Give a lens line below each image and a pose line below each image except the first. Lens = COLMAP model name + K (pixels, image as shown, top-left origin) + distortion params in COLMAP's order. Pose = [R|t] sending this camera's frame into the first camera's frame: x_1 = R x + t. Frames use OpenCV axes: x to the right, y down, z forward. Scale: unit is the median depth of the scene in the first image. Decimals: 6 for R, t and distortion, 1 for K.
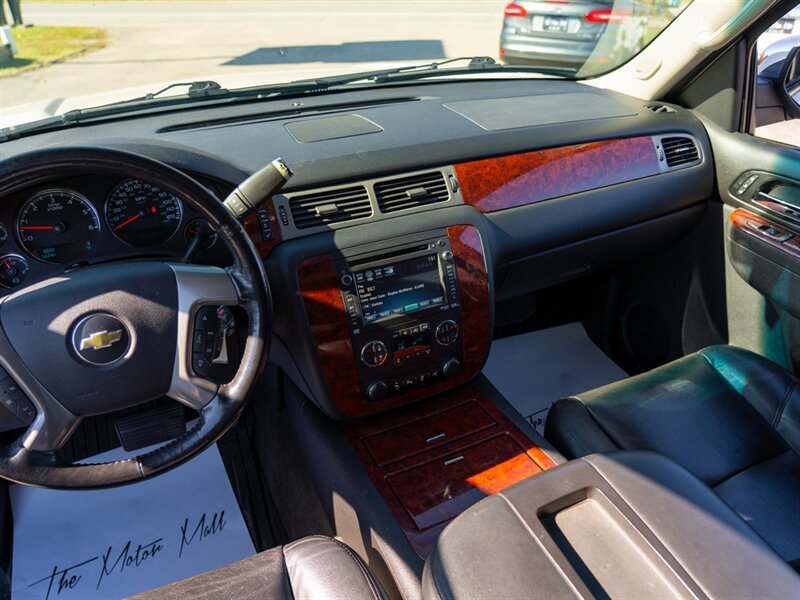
lens RADIAL K [[598.1, 0, 408.6], [0, 598.1, 297.2], [0, 0, 1]] dist [-0.027728, -0.000413]
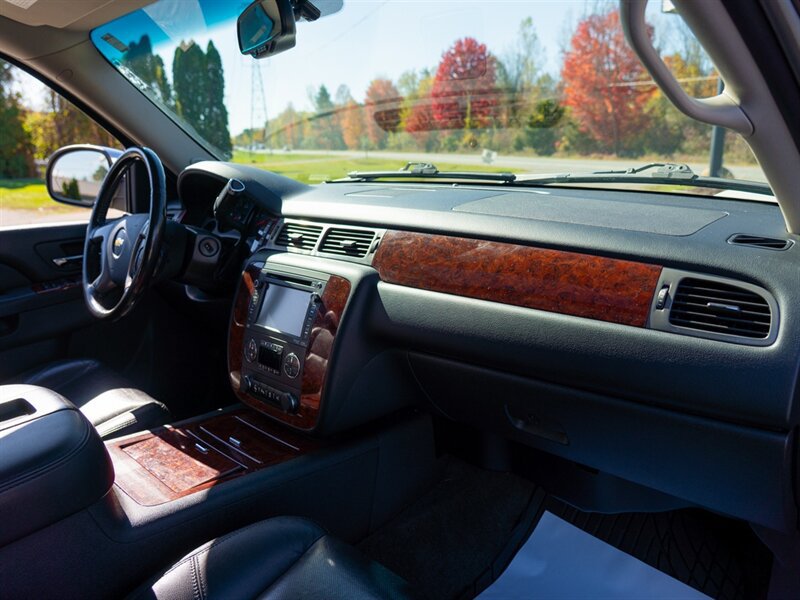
lens RADIAL K [[598.1, 0, 408.6], [0, 598.1, 297.2], [0, 0, 1]] dist [-0.027728, -0.000413]
pose [[0.354202, 0.232940, -0.905693, 1.028307], [-0.448034, 0.892366, 0.054294, -0.191006], [0.820857, 0.386551, 0.420443, 0.649652]]
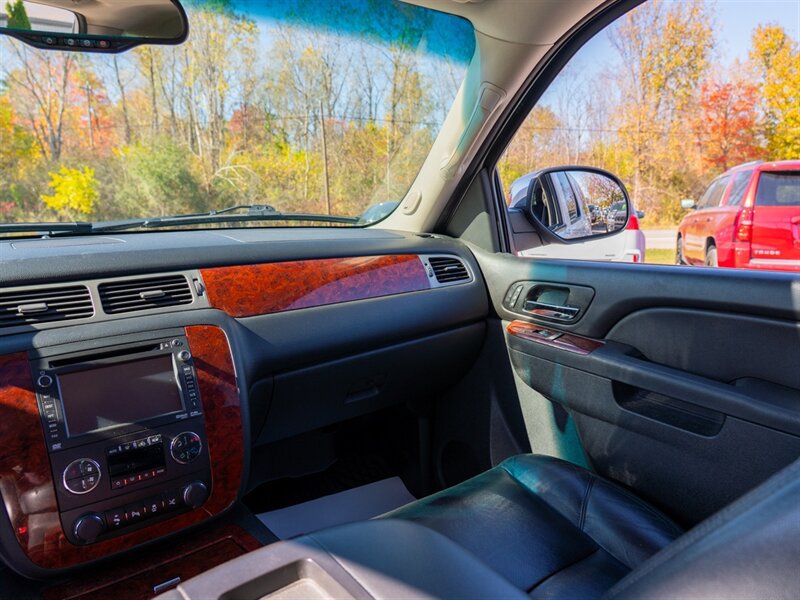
lens RADIAL K [[598.1, 0, 408.6], [0, 598.1, 297.2], [0, 0, 1]] dist [-0.027728, -0.000413]
pose [[0.971785, -0.043684, 0.231786, 0.175500], [0.123697, 0.931107, -0.343130, 0.179912], [-0.200829, 0.362120, 0.910240, 0.099256]]
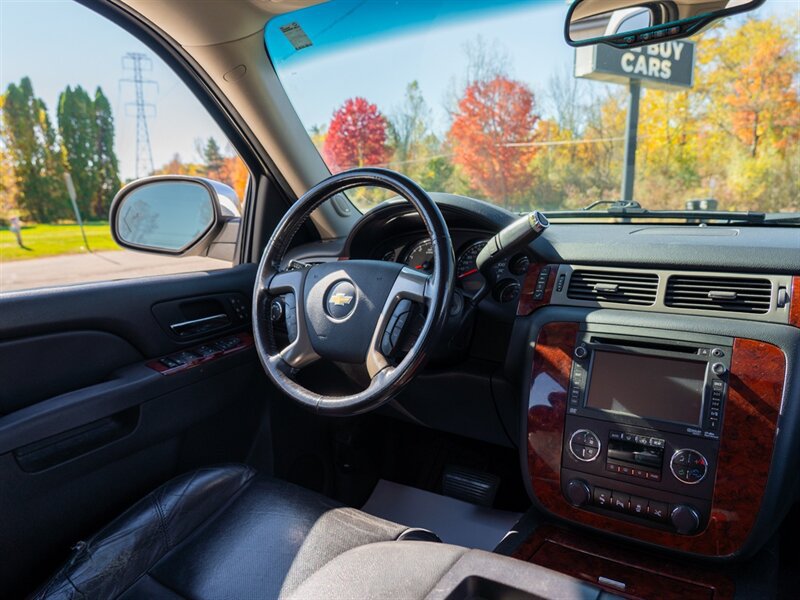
lens RADIAL K [[598.1, 0, 408.6], [0, 598.1, 297.2], [0, 0, 1]] dist [-0.027728, -0.000413]
pose [[0.519305, 0.145211, -0.842162, 0.462097], [-0.421976, 0.900514, -0.104932, 0.091463], [0.743141, 0.409864, 0.528917, 0.240513]]
